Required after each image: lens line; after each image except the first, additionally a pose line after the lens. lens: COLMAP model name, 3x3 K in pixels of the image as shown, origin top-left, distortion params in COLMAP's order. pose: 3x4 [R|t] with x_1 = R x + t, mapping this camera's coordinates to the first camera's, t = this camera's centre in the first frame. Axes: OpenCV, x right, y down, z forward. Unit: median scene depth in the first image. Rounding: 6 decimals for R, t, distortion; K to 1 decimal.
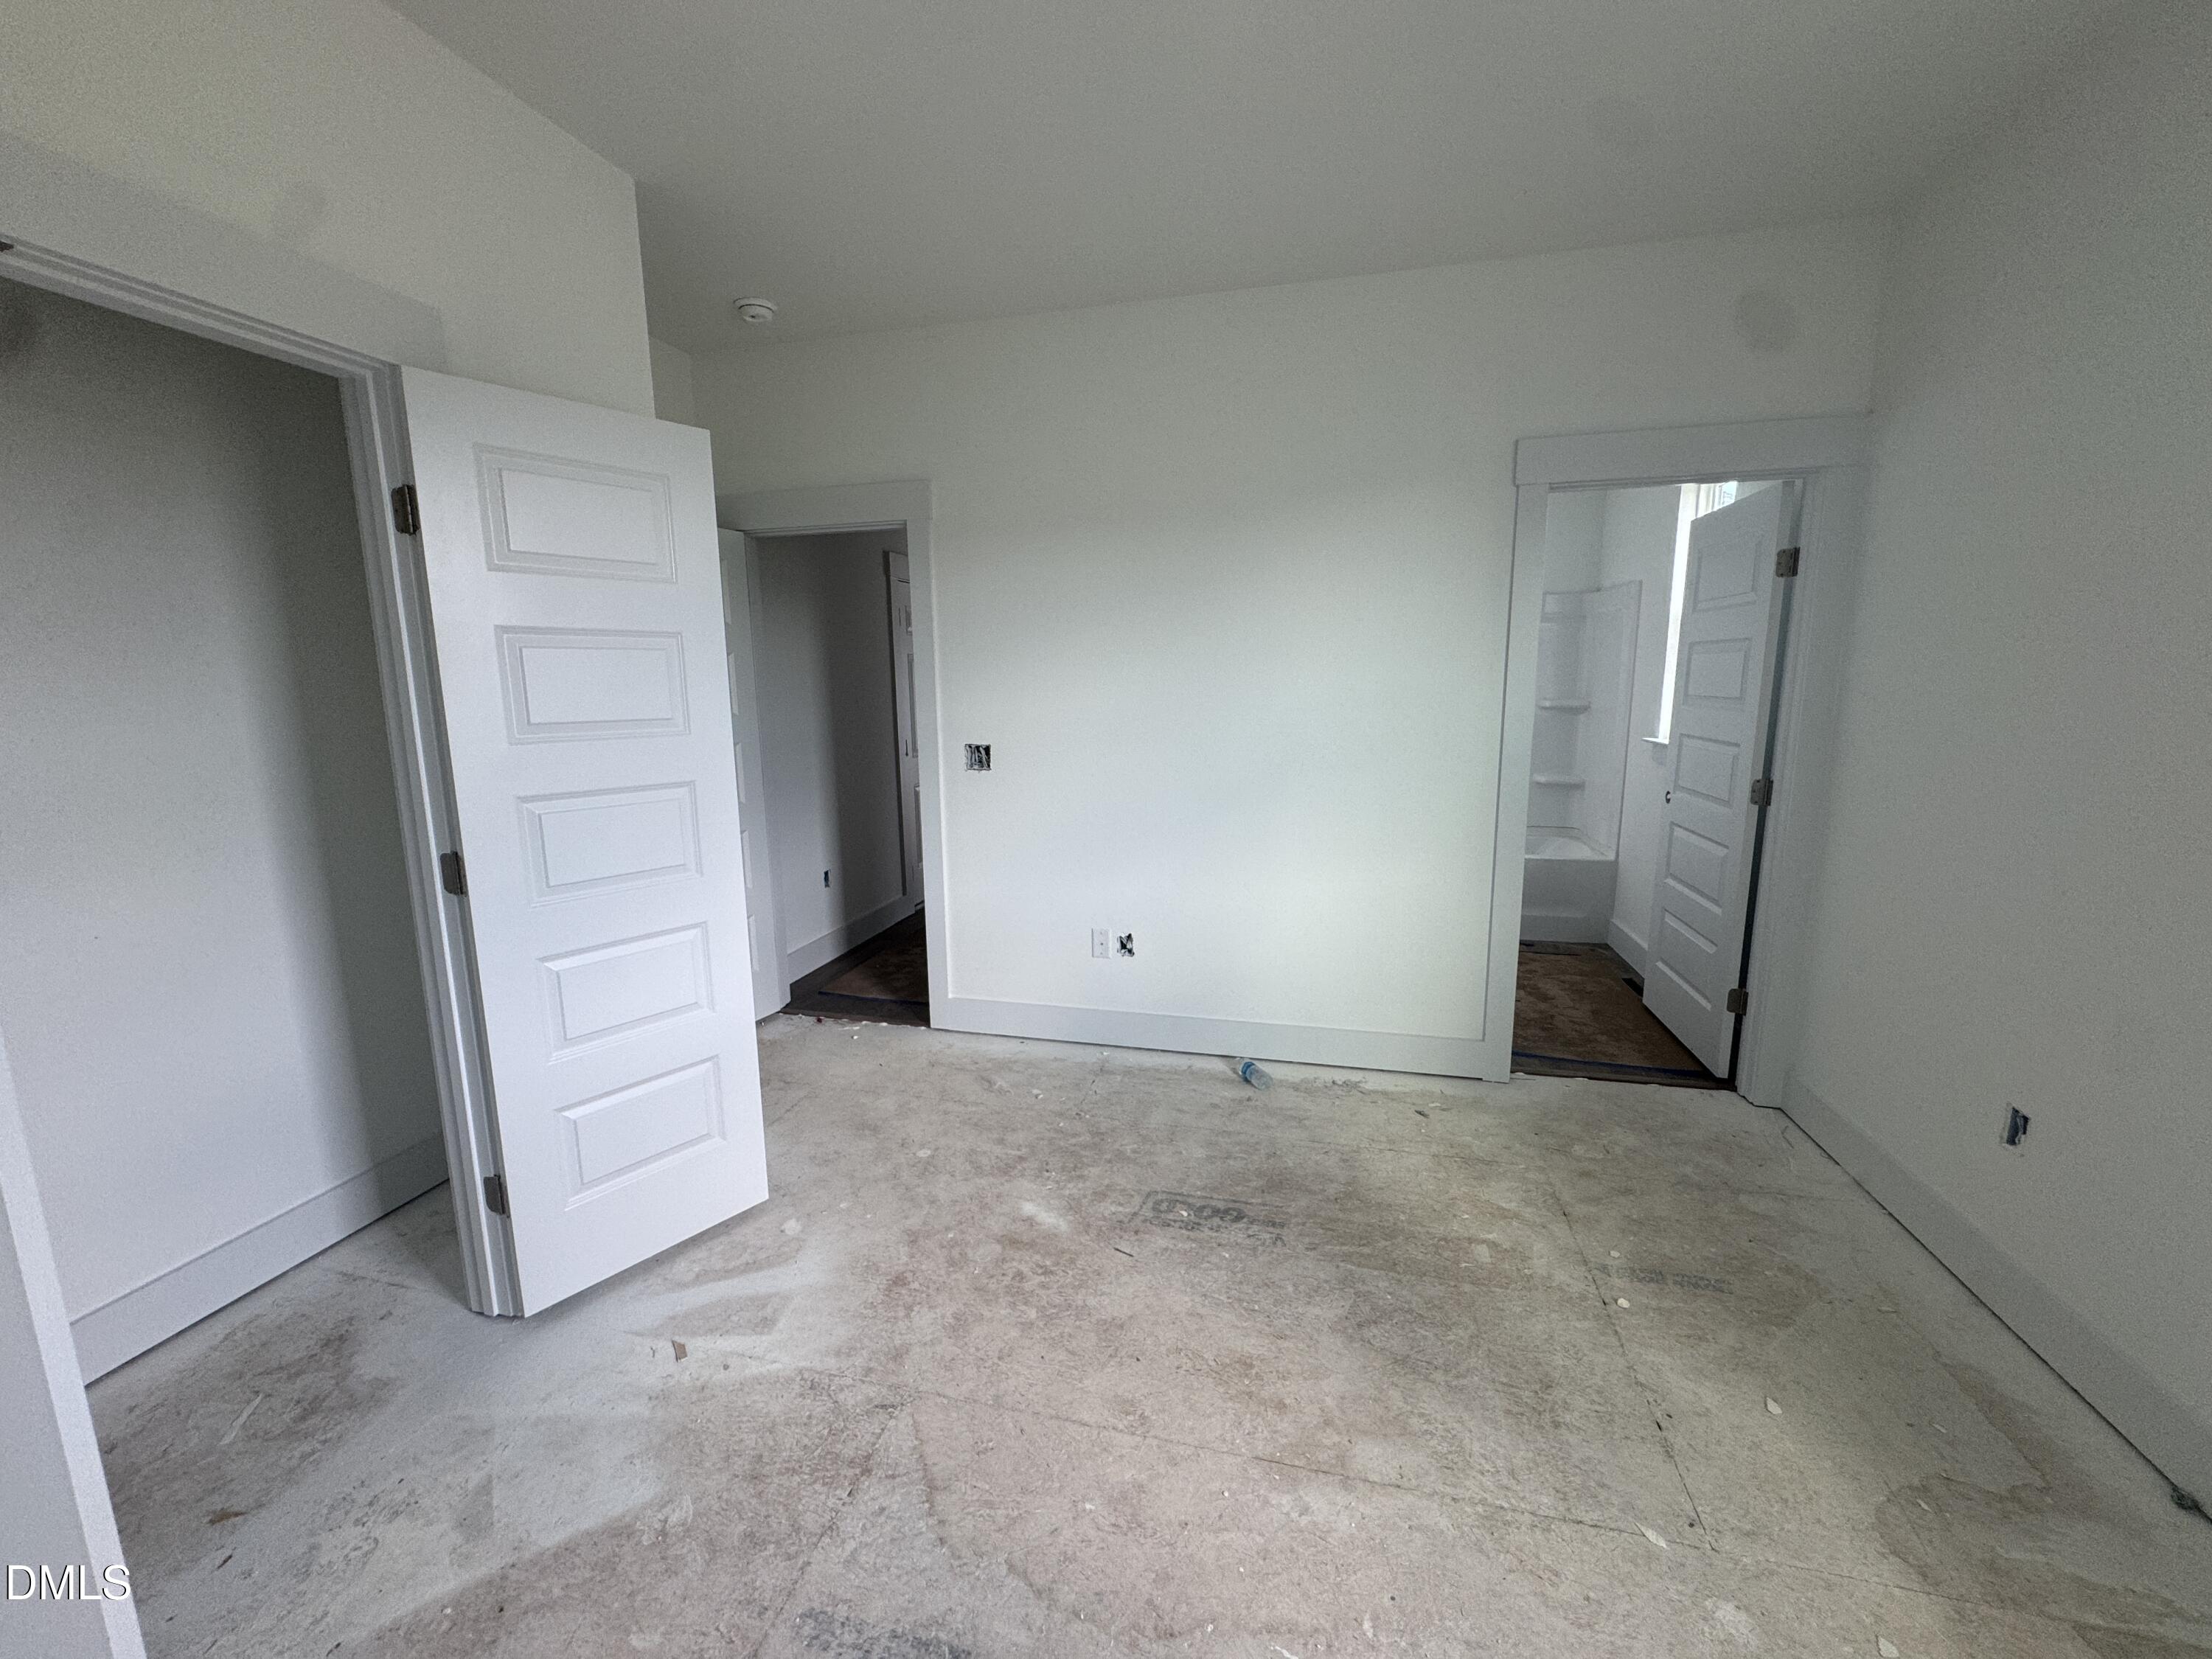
lens RADIAL K [[880.9, 0, 1106.0], [0, 880.9, 829.5], [0, 0, 1]] dist [-0.001192, -0.000090]
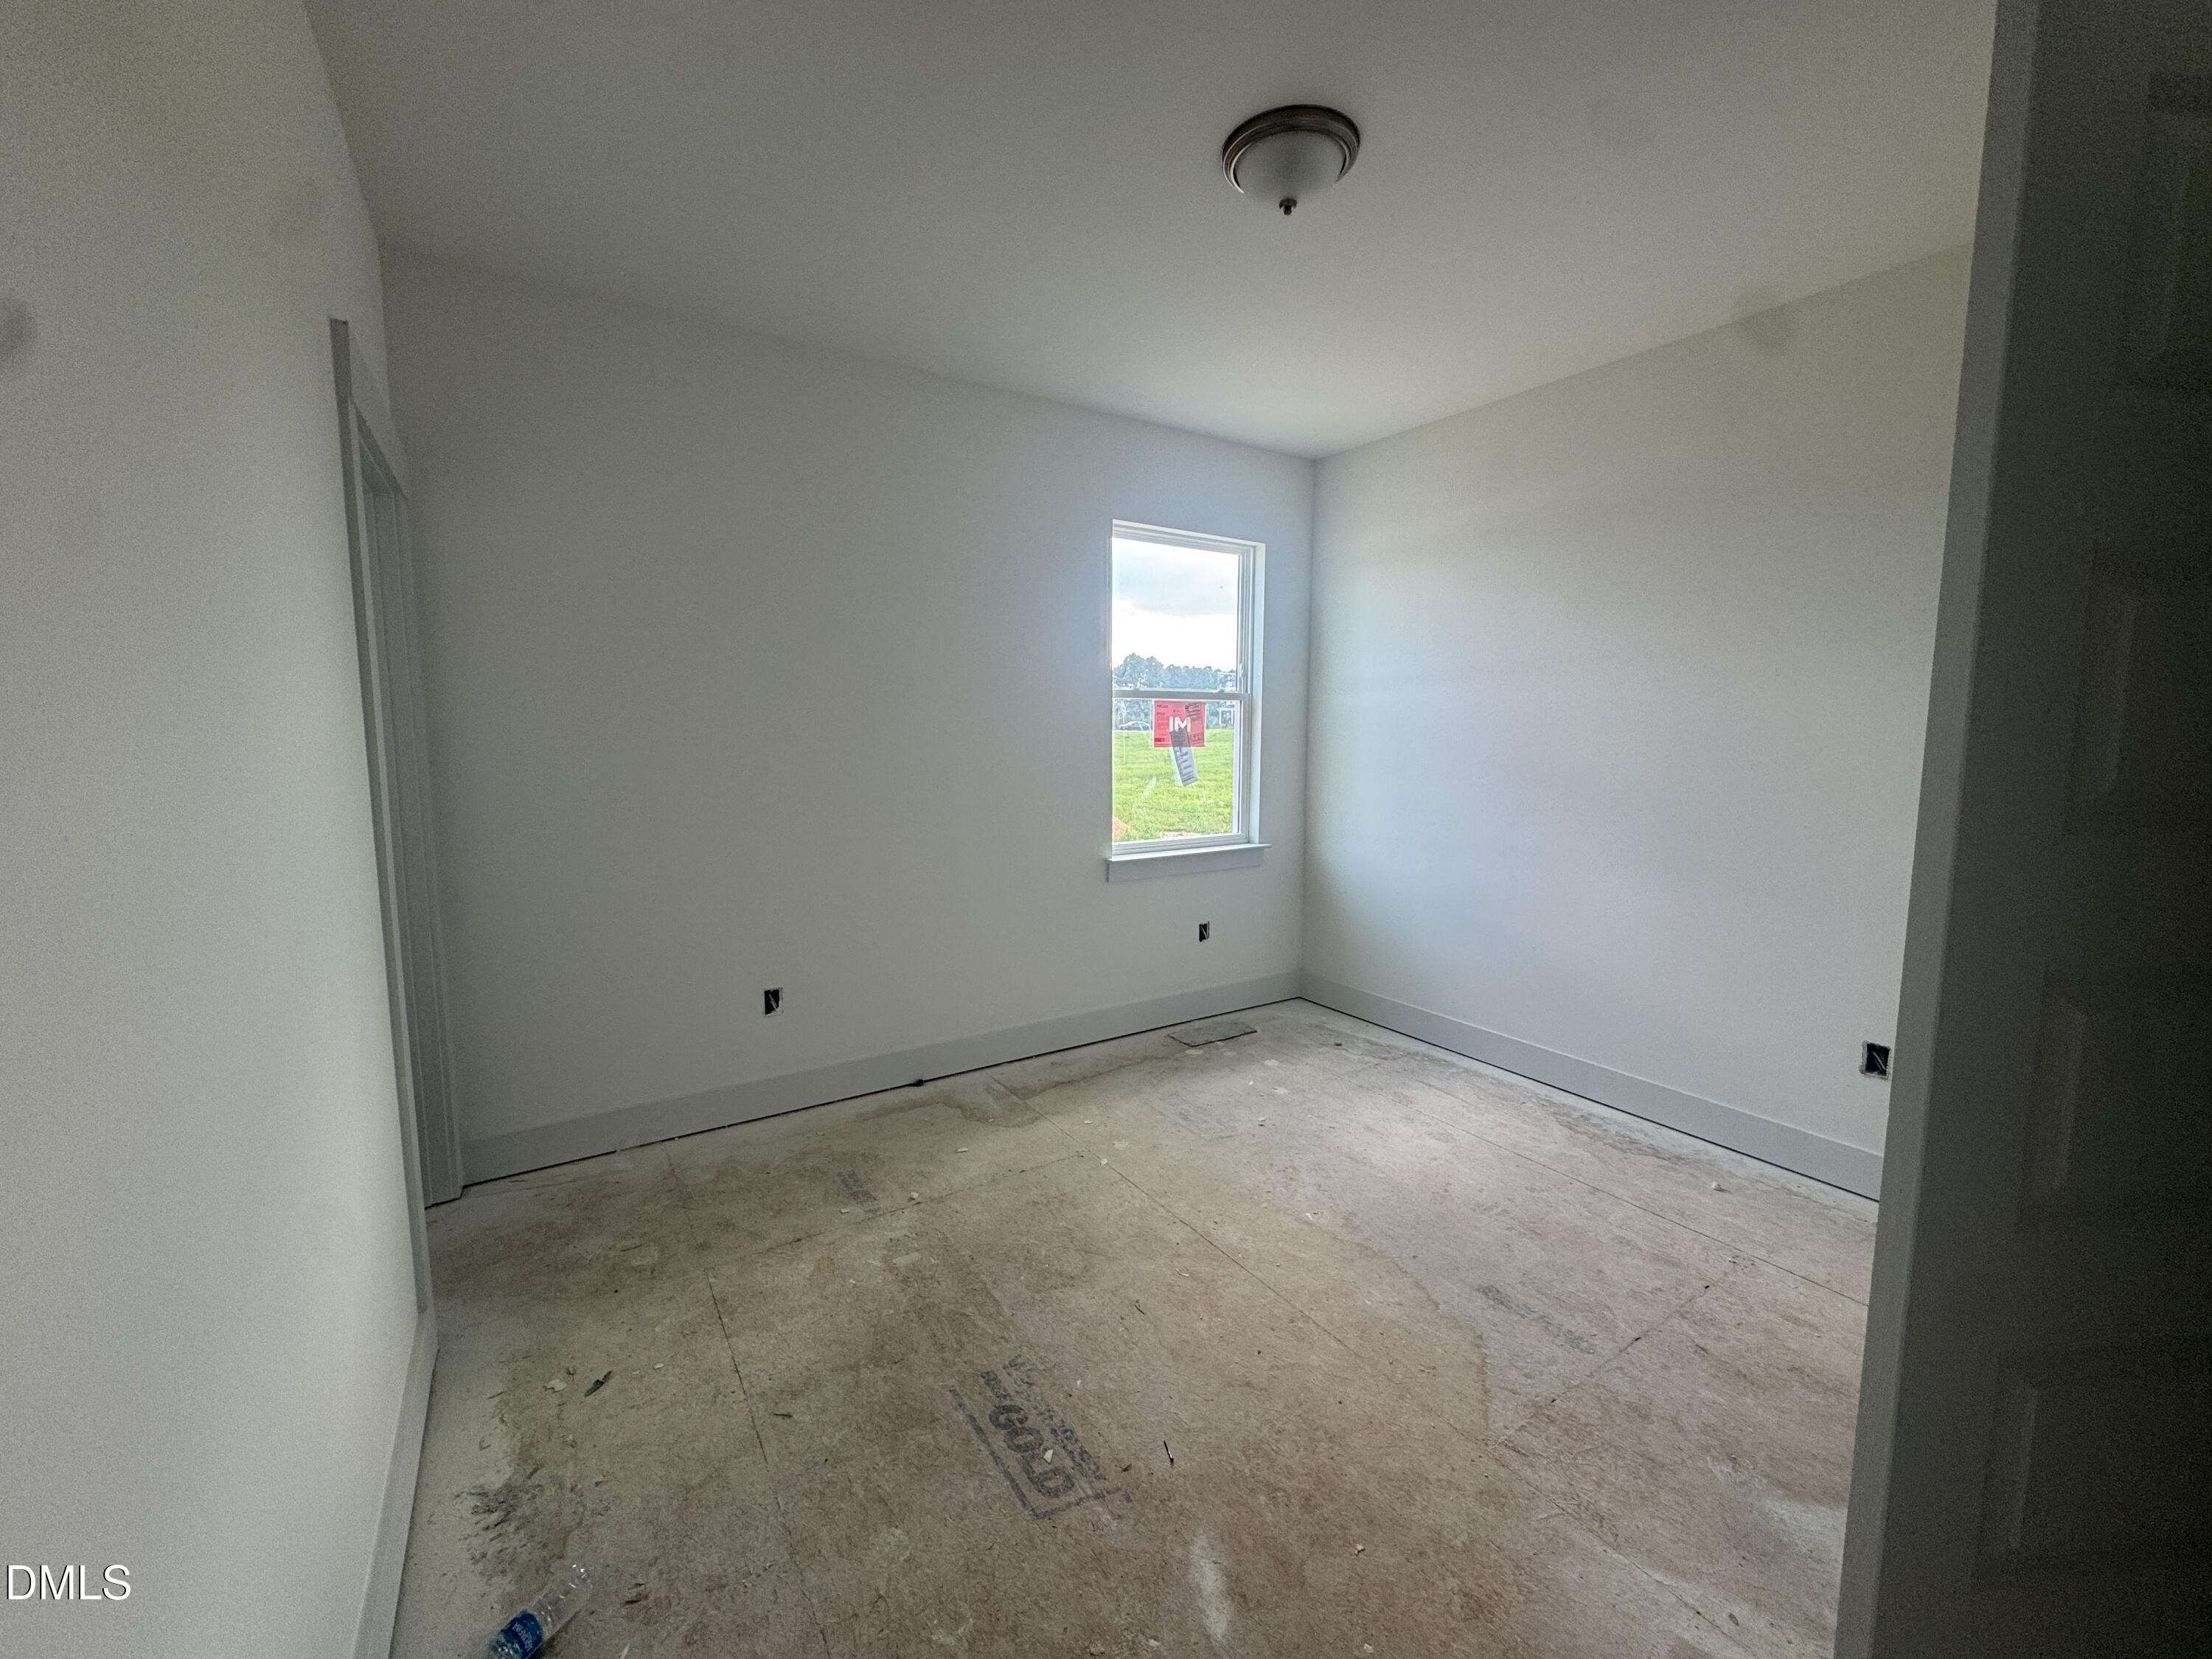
lens RADIAL K [[880.9, 0, 1106.0], [0, 880.9, 829.5], [0, 0, 1]] dist [-0.001192, -0.000090]
pose [[-0.736247, -0.067949, 0.673293, -0.414325], [0.119515, 0.966250, 0.228205, -0.222805], [-0.666075, 0.248484, -0.703278, 1.426704]]
